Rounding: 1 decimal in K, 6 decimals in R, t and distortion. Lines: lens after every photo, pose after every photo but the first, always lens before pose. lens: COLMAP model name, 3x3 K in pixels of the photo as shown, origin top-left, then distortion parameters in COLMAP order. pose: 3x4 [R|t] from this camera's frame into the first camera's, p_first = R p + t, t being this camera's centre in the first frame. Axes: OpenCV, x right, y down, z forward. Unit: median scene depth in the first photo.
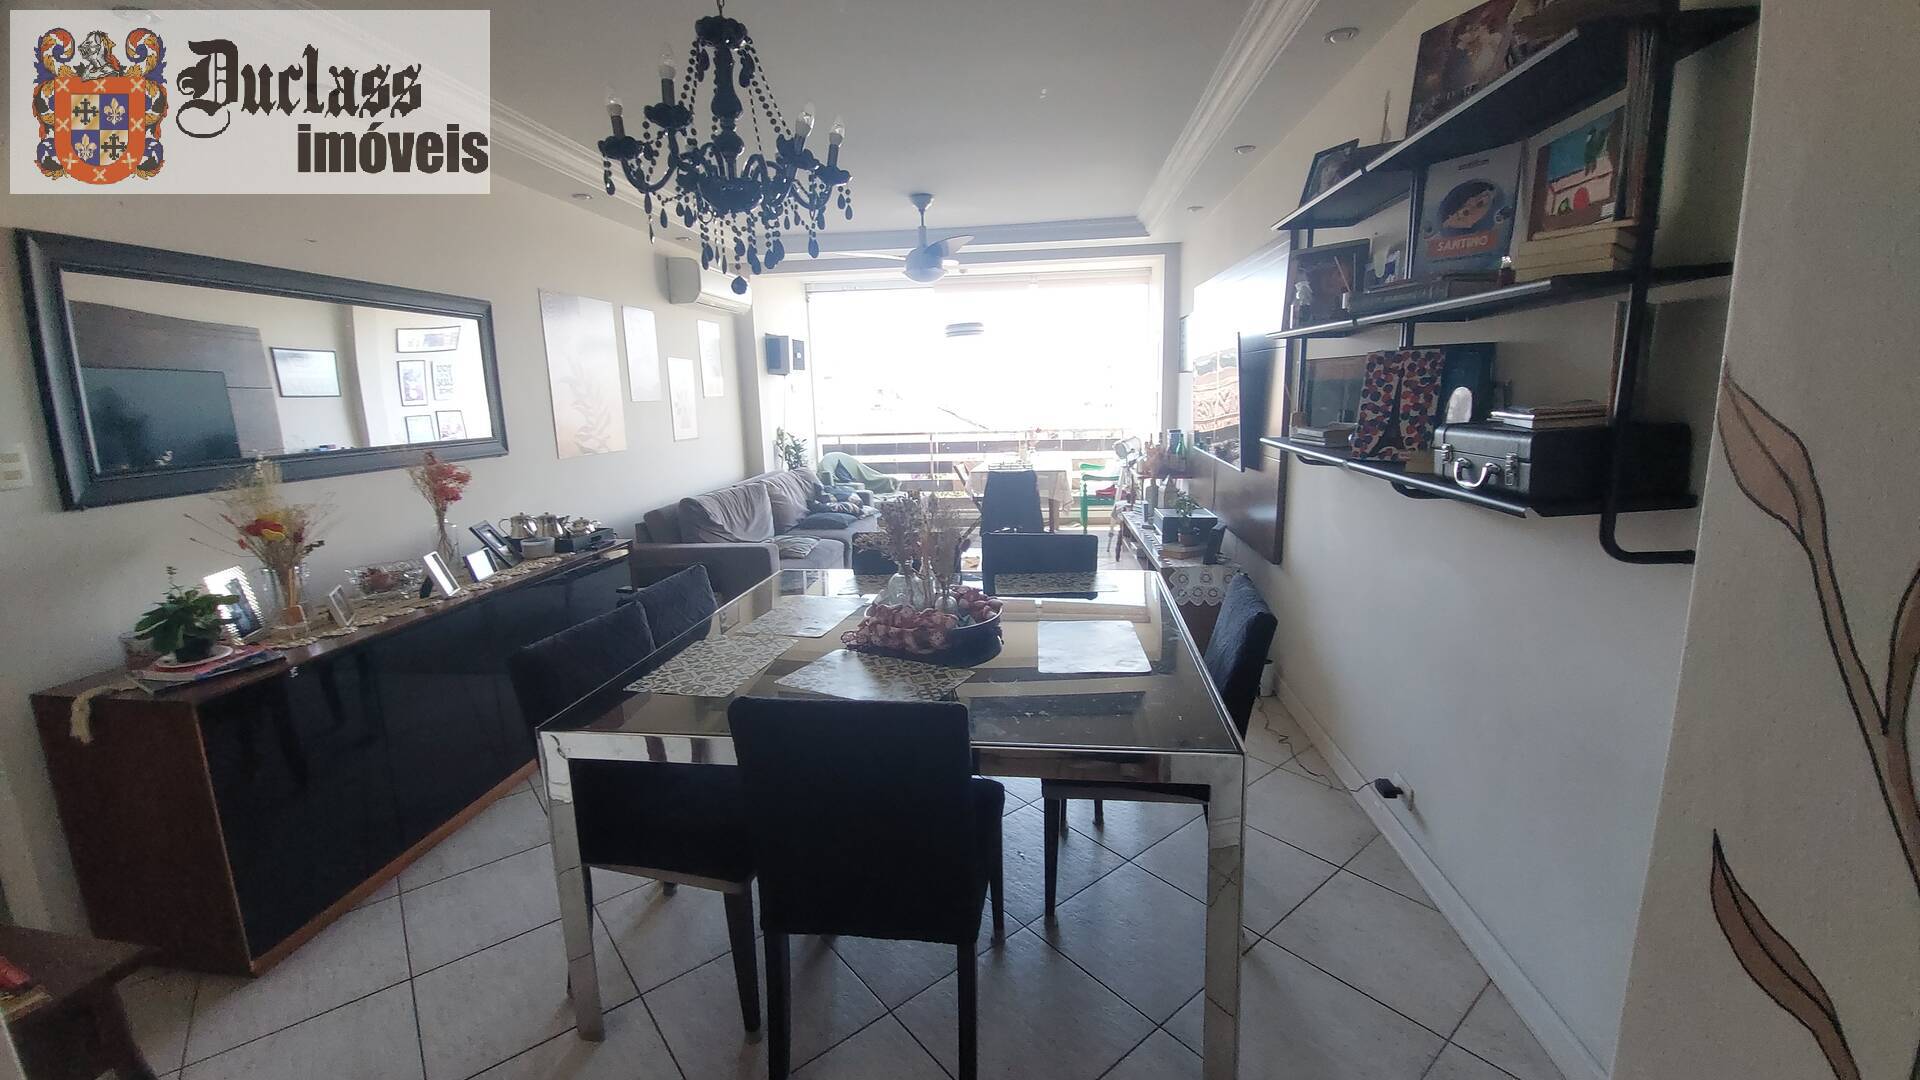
lens RADIAL K [[771.2, 0, 973.7], [0, 771.2, 538.9], [0, 0, 1]] dist [-0.005479, -0.006756]
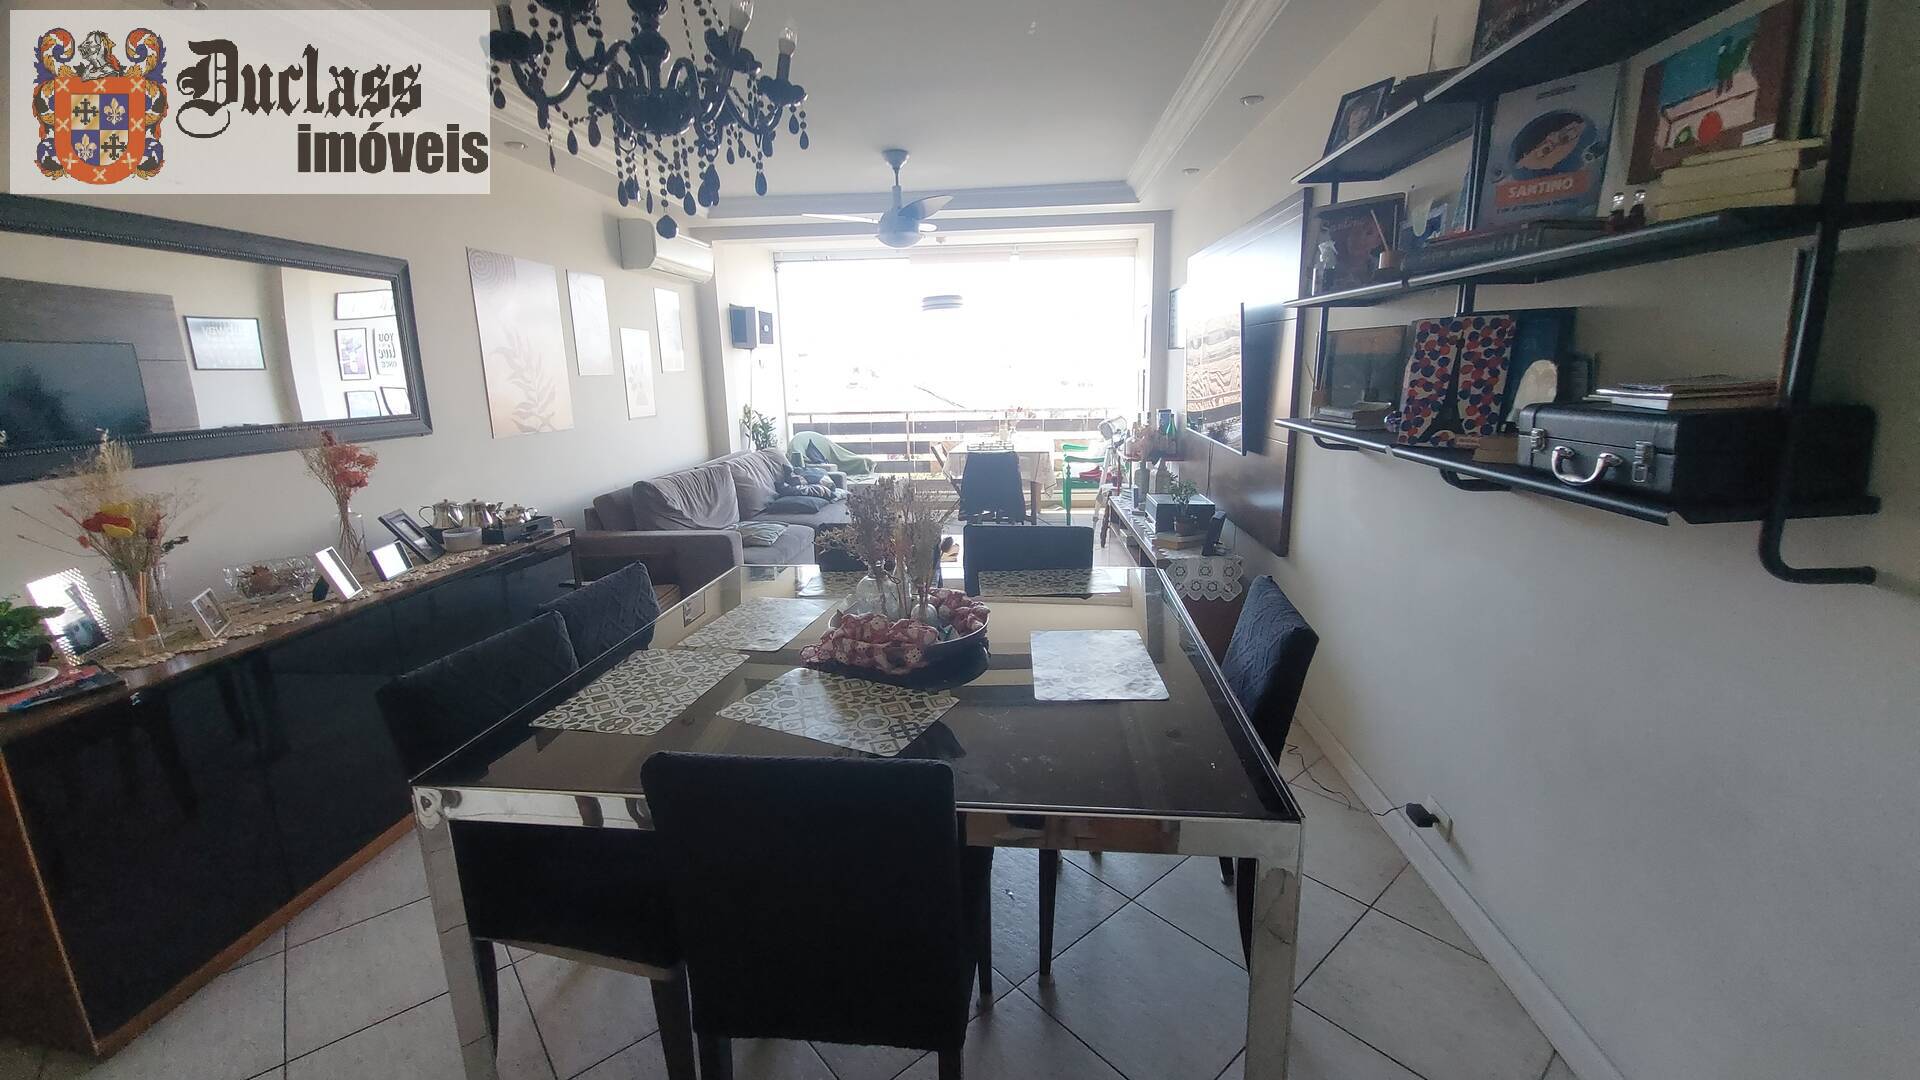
lens RADIAL K [[771.2, 0, 973.4], [0, 771.2, 533.0], [0, 0, 1]] dist [-0.005479, -0.006756]
pose [[0.999565, 0.000013, 0.029480, -0.005822], [-0.000584, 0.999813, 0.019352, -0.020227], [-0.029474, -0.019361, 0.999378, 0.146117]]
